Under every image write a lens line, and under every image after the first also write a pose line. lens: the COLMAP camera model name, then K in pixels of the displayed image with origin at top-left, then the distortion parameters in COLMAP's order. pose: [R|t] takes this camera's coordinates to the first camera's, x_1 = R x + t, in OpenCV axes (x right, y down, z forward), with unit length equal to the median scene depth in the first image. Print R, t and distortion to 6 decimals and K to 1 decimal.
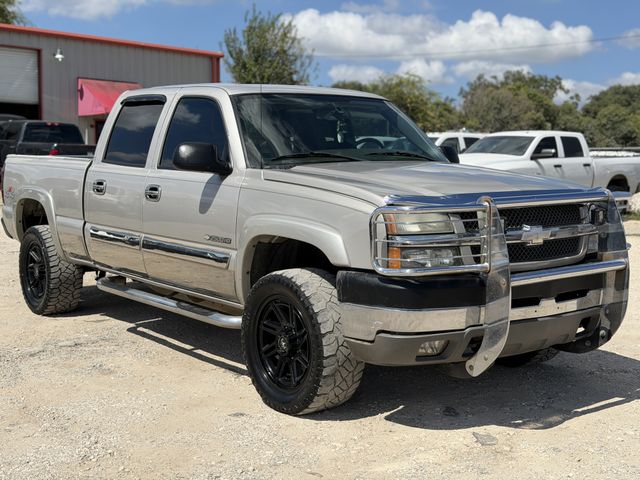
lens RADIAL K [[878.0, 0, 320.0], [0, 878.0, 240.0], [0, 0, 1]] dist [0.214233, -0.474088]
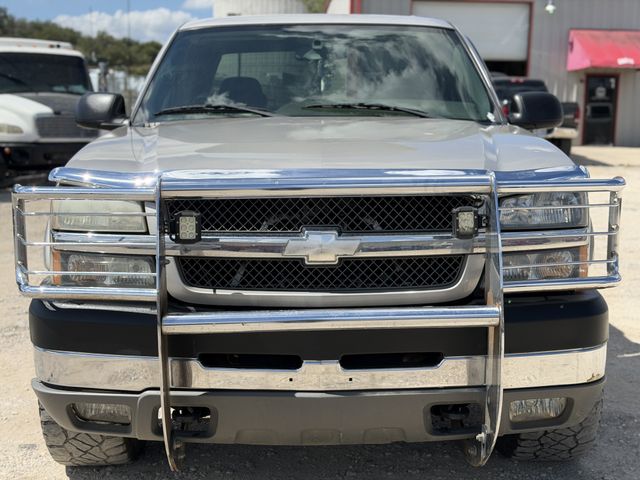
lens RADIAL K [[878.0, 0, 320.0], [0, 878.0, 240.0], [0, 0, 1]] dist [0.214233, -0.474088]
pose [[0.795525, 0.078701, -0.600788, 0.574164], [-0.051222, 0.996715, 0.062741, -0.045011], [0.603751, -0.019138, 0.796943, 0.538626]]
